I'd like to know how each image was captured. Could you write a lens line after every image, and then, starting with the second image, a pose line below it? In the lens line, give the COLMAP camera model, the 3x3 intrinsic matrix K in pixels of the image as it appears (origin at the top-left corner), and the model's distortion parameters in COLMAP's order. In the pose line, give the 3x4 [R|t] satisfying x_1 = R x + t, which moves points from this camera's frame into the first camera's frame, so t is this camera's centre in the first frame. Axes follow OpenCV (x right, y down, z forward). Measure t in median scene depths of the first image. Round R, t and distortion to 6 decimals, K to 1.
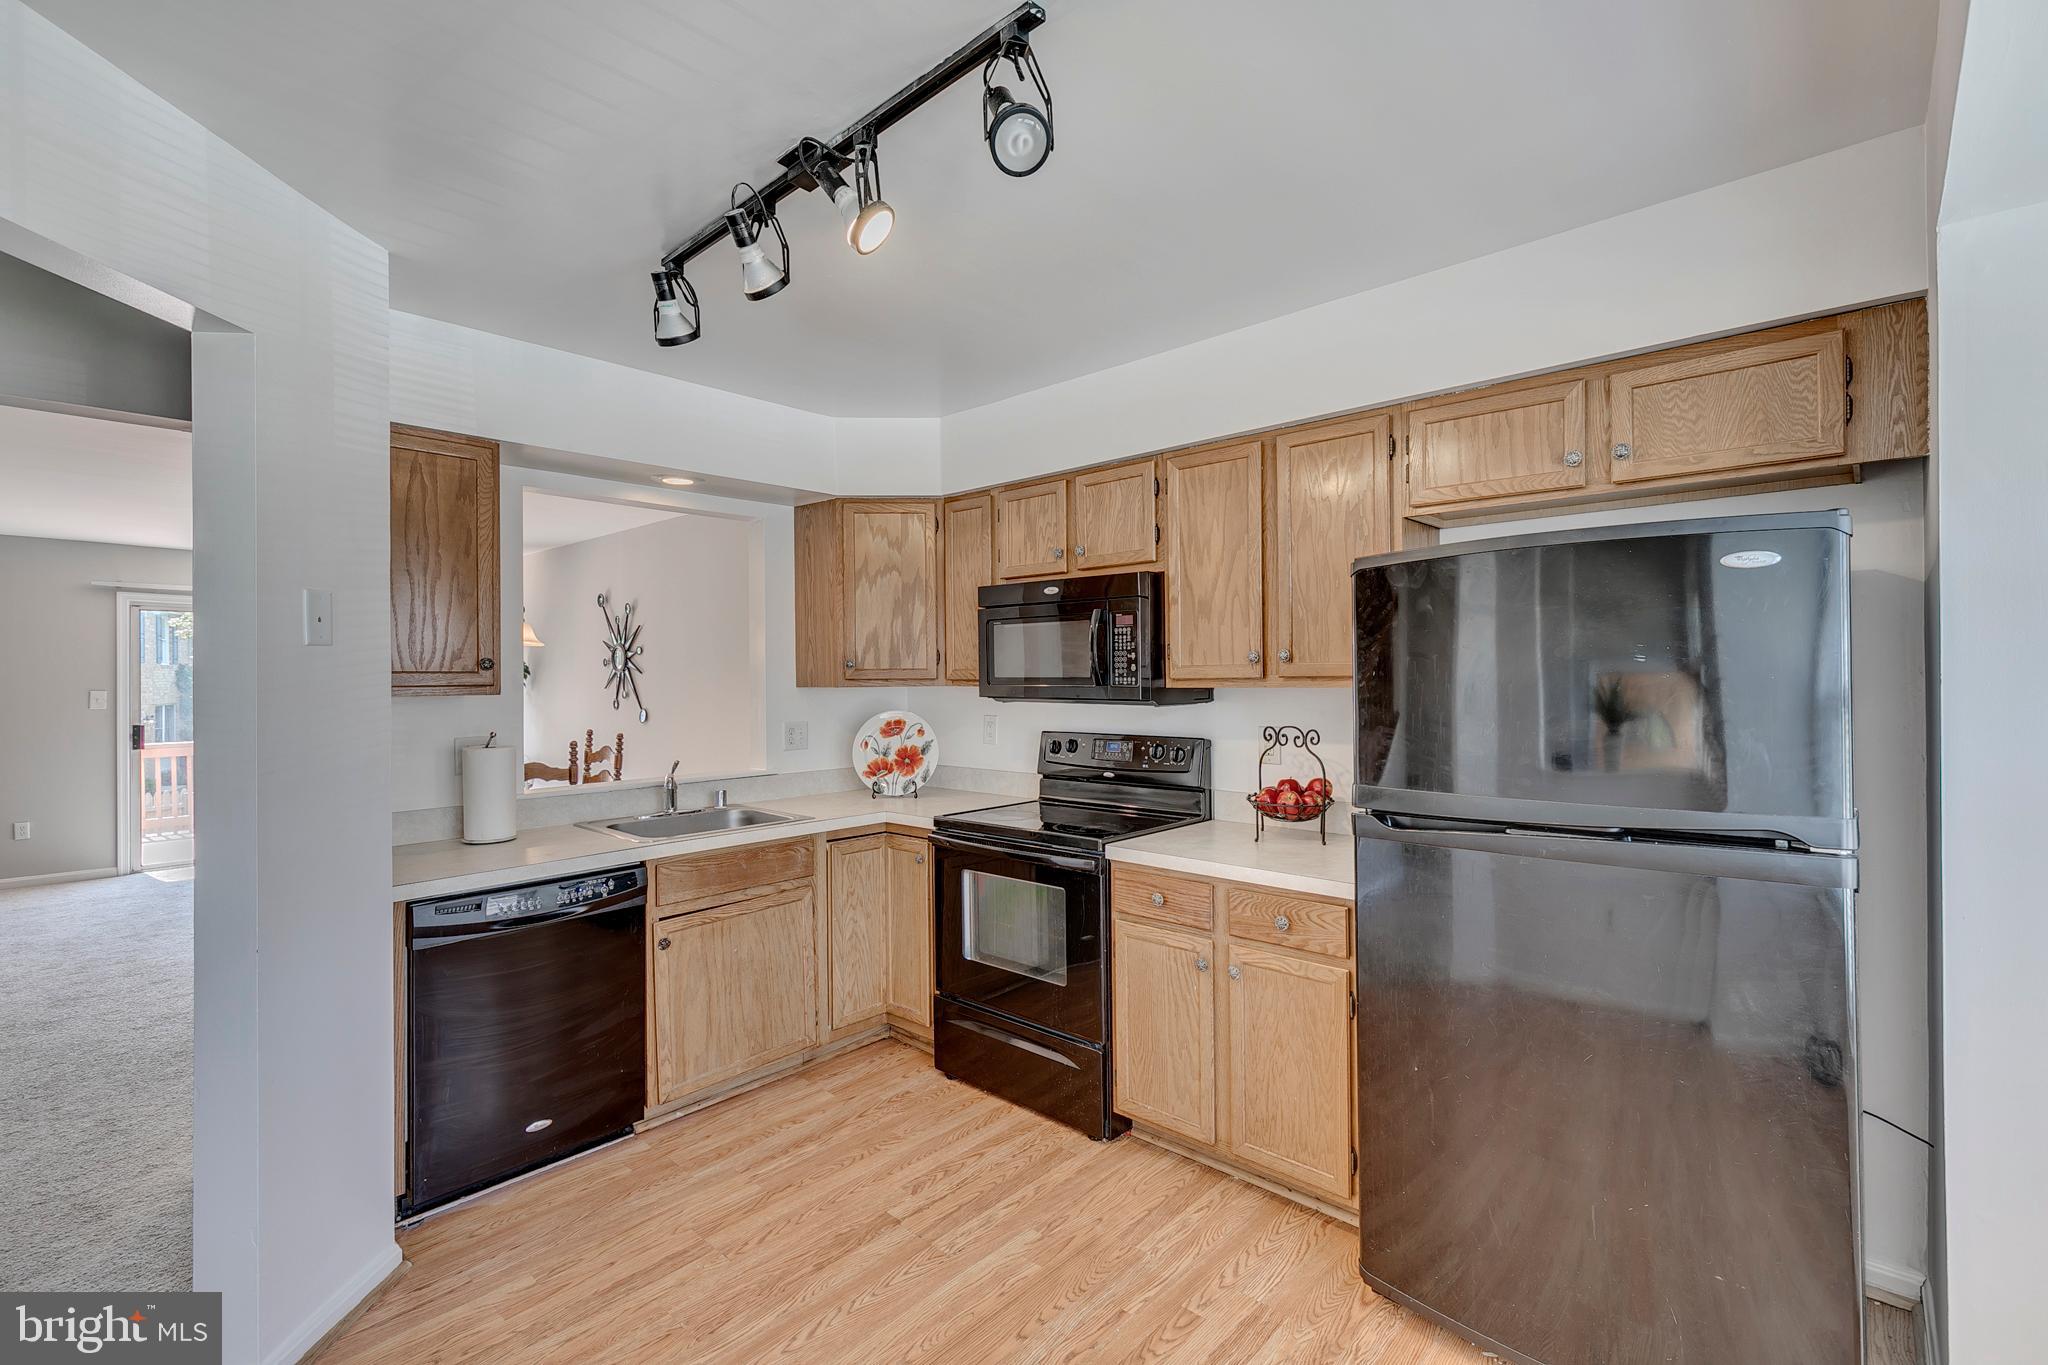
lens RADIAL K [[911.0, 0, 1038.0], [0, 911.0, 678.1], [0, 0, 1]] dist [0.001575, 0.000314]
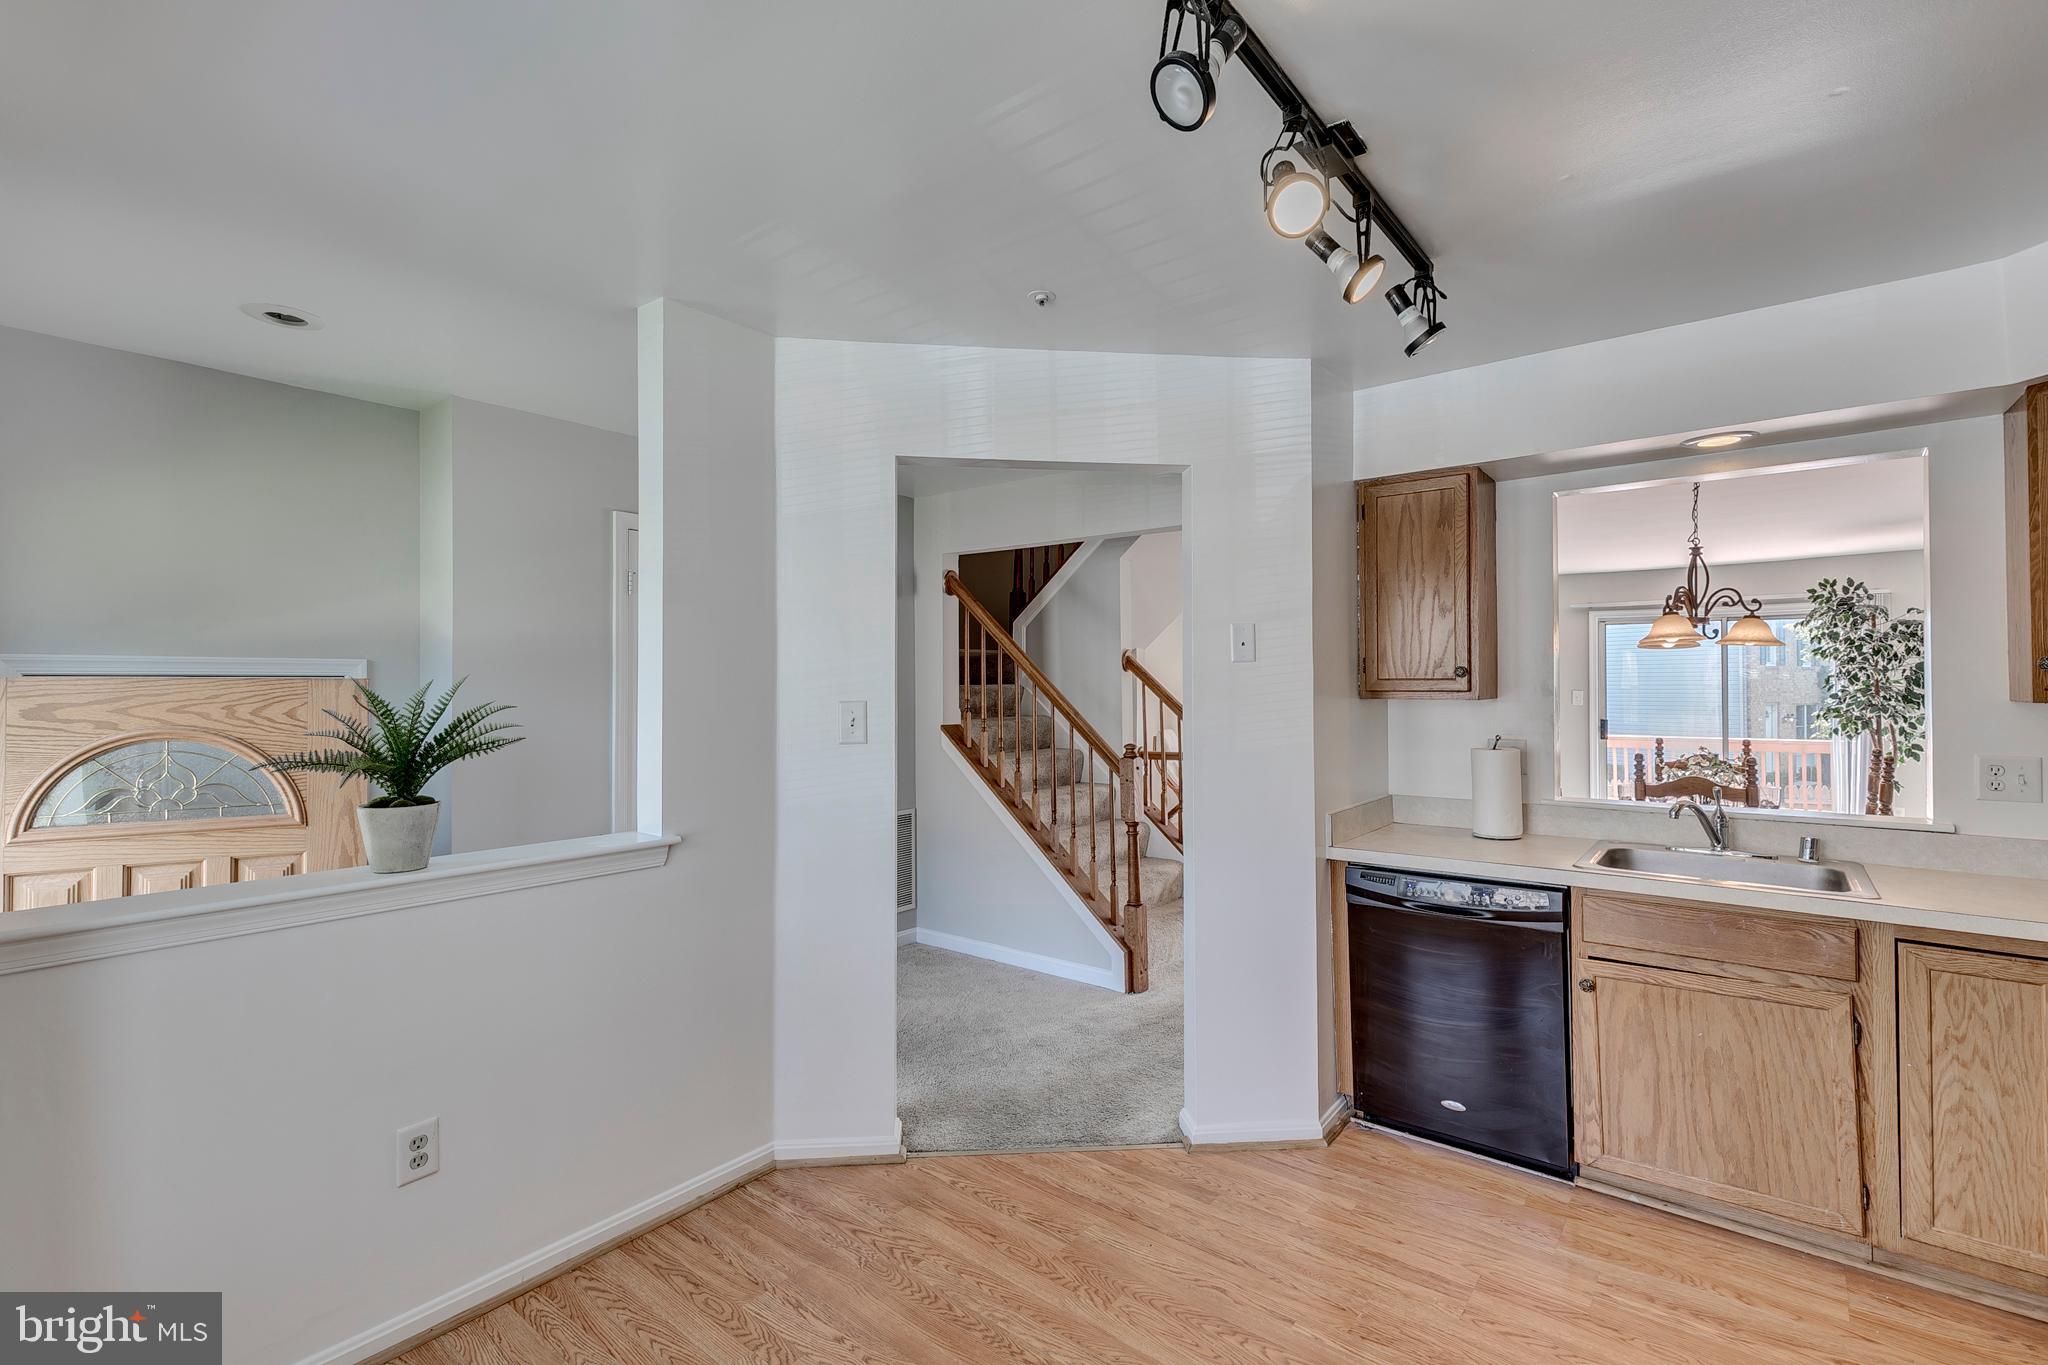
lens RADIAL K [[911.0, 0, 1038.5], [0, 911.0, 675.4], [0, 0, 1]] dist [0.001575, 0.000314]
pose [[0.066925, -0.001504, -0.997757, 0.435742], [-0.001957, 0.999997, -0.001638, -0.007727], [0.997756, 0.002062, 0.066922, 0.401090]]
